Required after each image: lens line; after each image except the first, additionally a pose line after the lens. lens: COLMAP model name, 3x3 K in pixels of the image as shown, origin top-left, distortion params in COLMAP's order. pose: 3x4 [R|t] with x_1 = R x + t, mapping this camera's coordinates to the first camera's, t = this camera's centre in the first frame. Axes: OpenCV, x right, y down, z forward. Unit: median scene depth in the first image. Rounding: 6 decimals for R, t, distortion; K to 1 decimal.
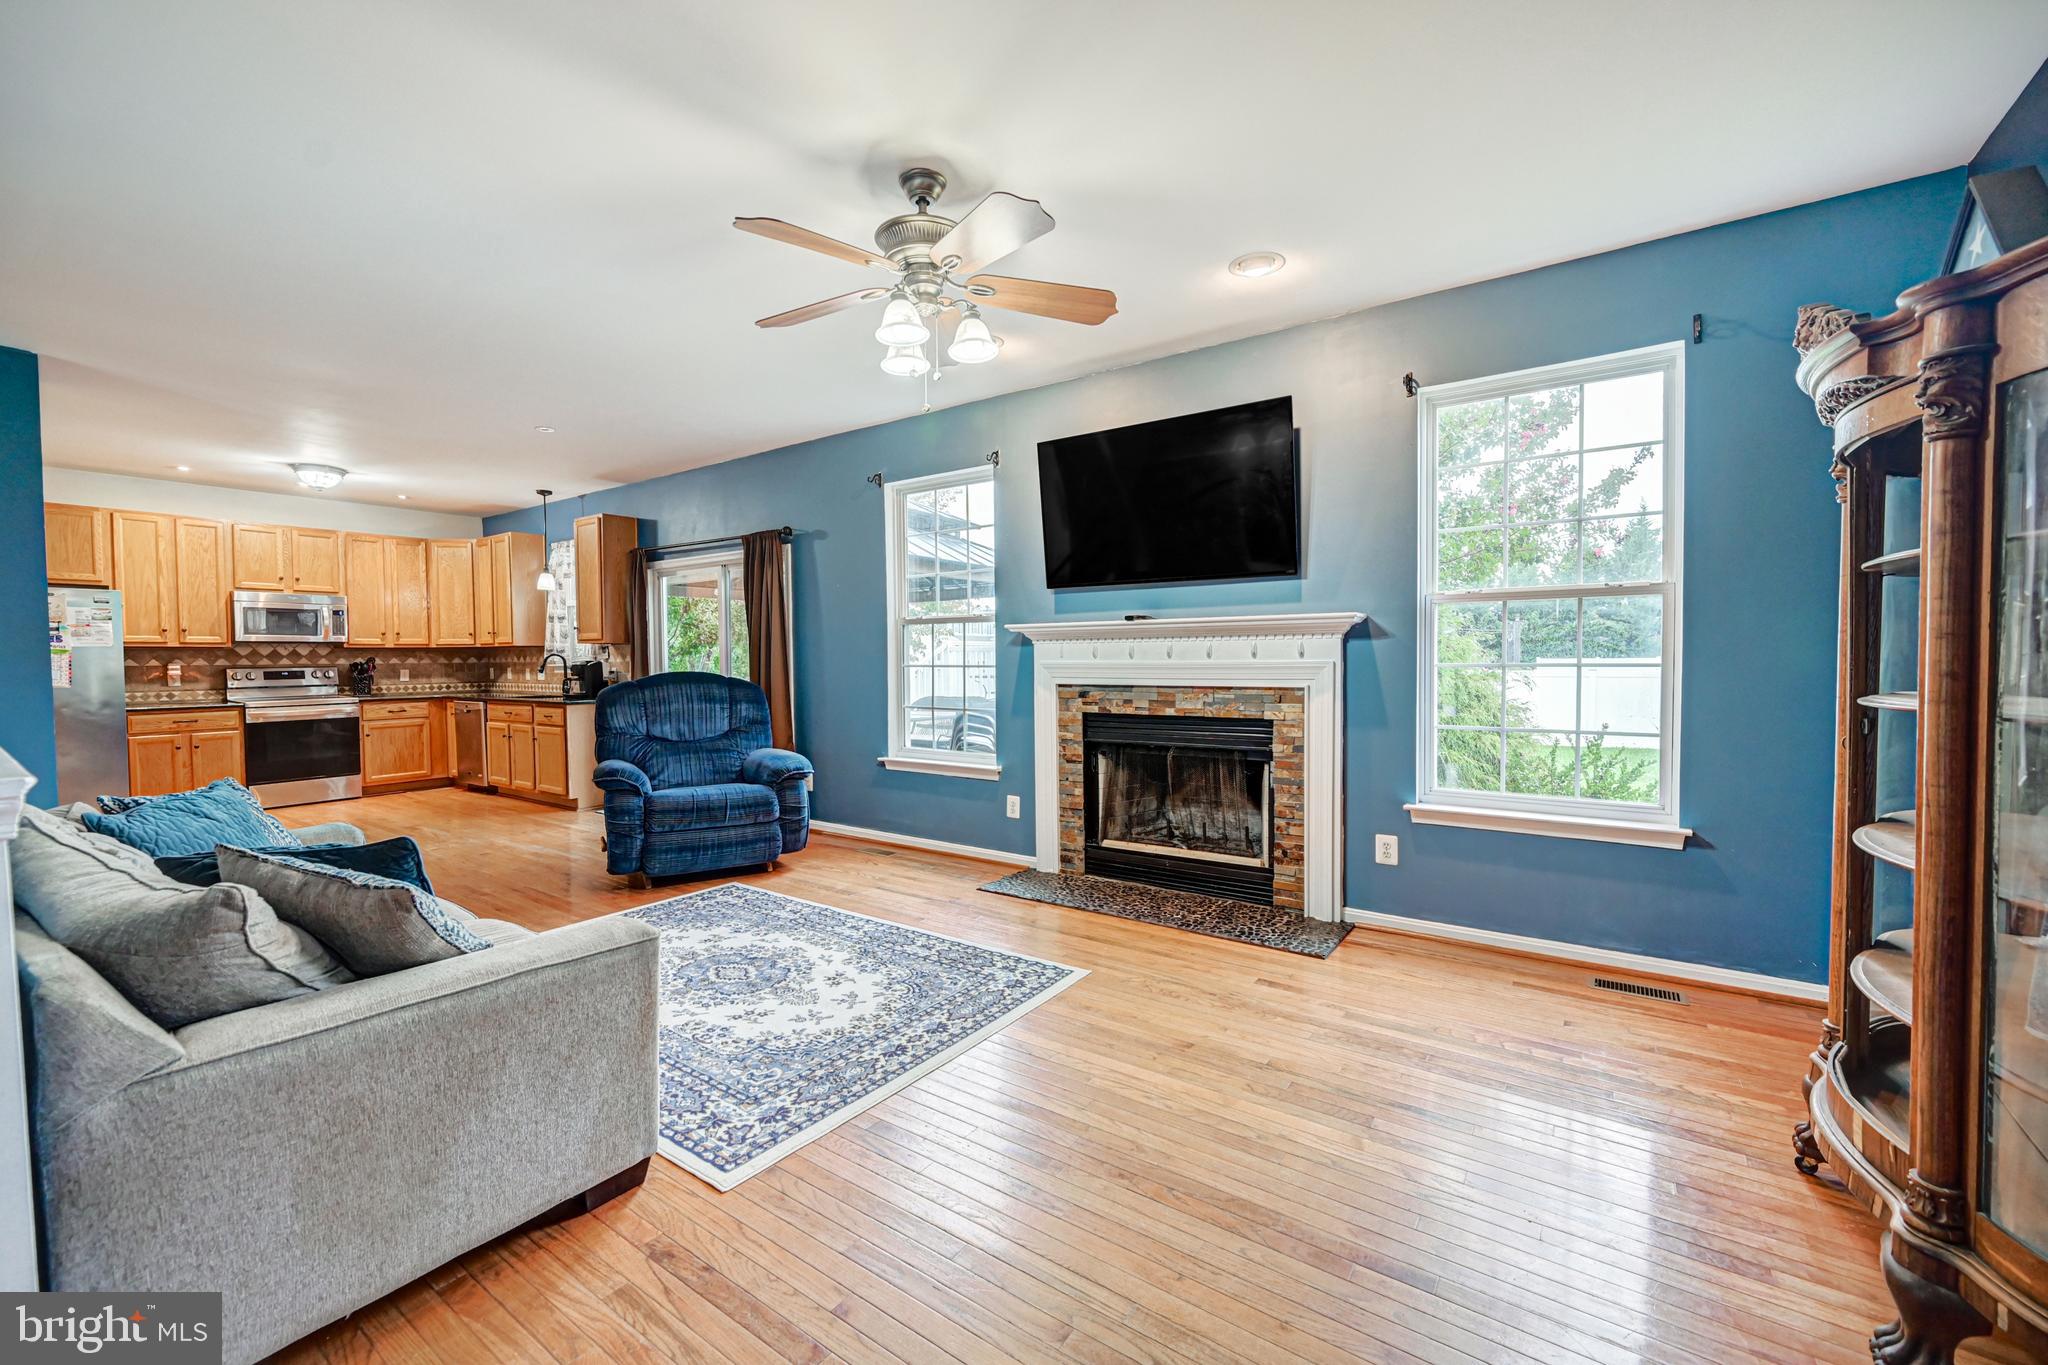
lens RADIAL K [[827.0, 0, 1023.3], [0, 827.0, 679.2], [0, 0, 1]] dist [-0.003103, 0.000248]
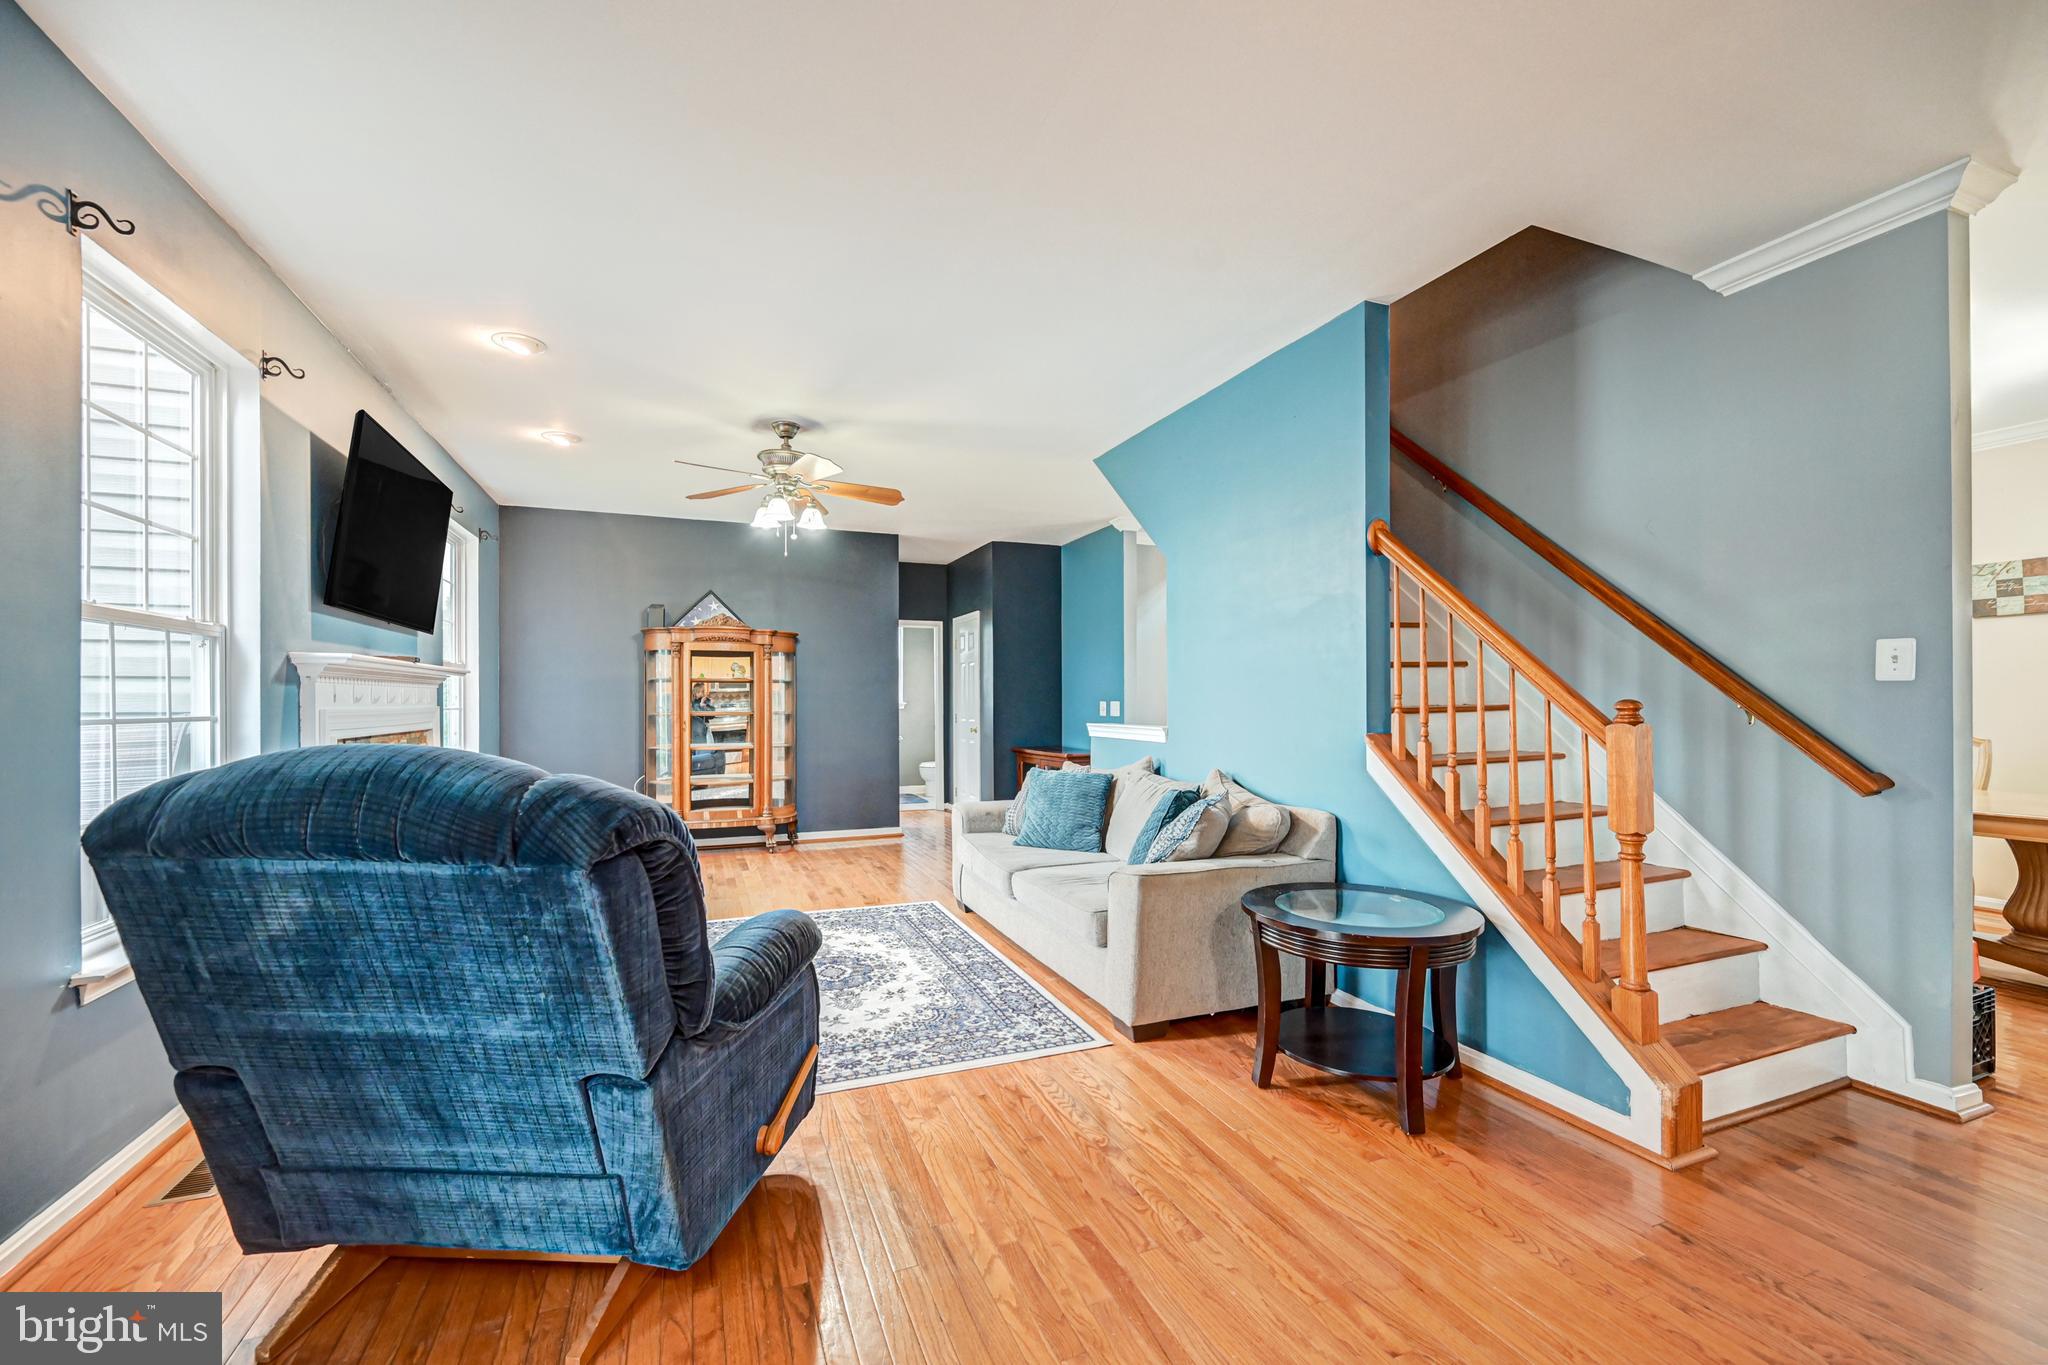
lens RADIAL K [[827.0, 0, 1003.7], [0, 827.0, 701.6], [0, 0, 1]] dist [-0.003103, 0.000248]
pose [[-0.827915, 0.011384, 0.560738, -0.646609], [0.027753, 0.999401, 0.020686, -0.020198], [-0.560166, 0.032688, -0.827735, 0.973210]]
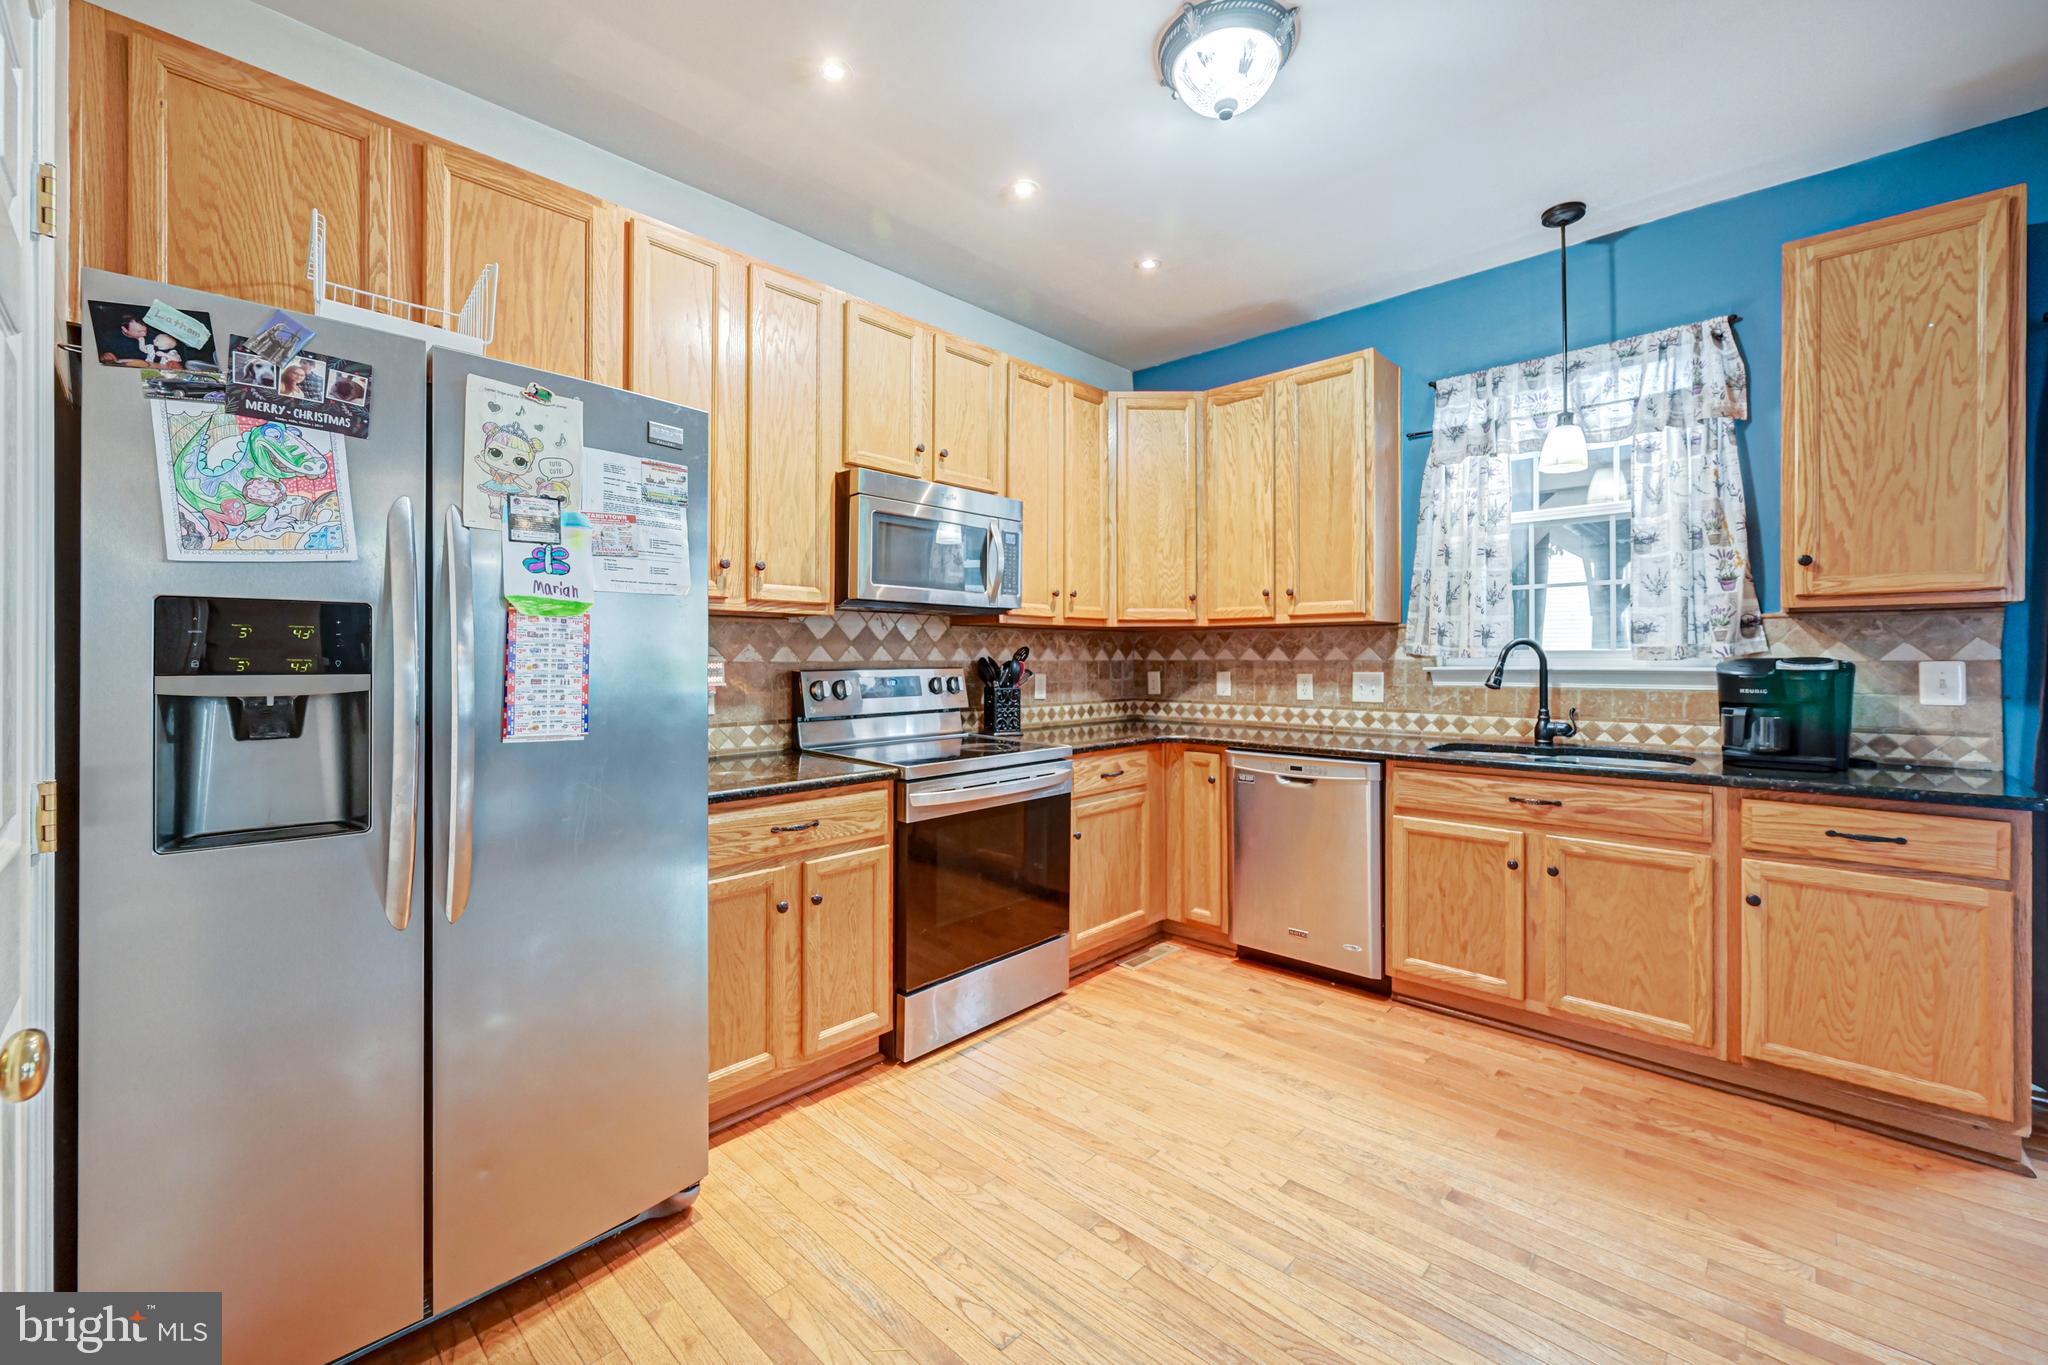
lens RADIAL K [[827.0, 0, 1010.5], [0, 827.0, 655.7], [0, 0, 1]] dist [-0.003103, 0.000248]
pose [[0.987728, 0.007660, -0.155994, -0.949076], [-0.012382, 0.999493, -0.029323, -0.011259], [0.155690, 0.030895, 0.987323, 0.729701]]
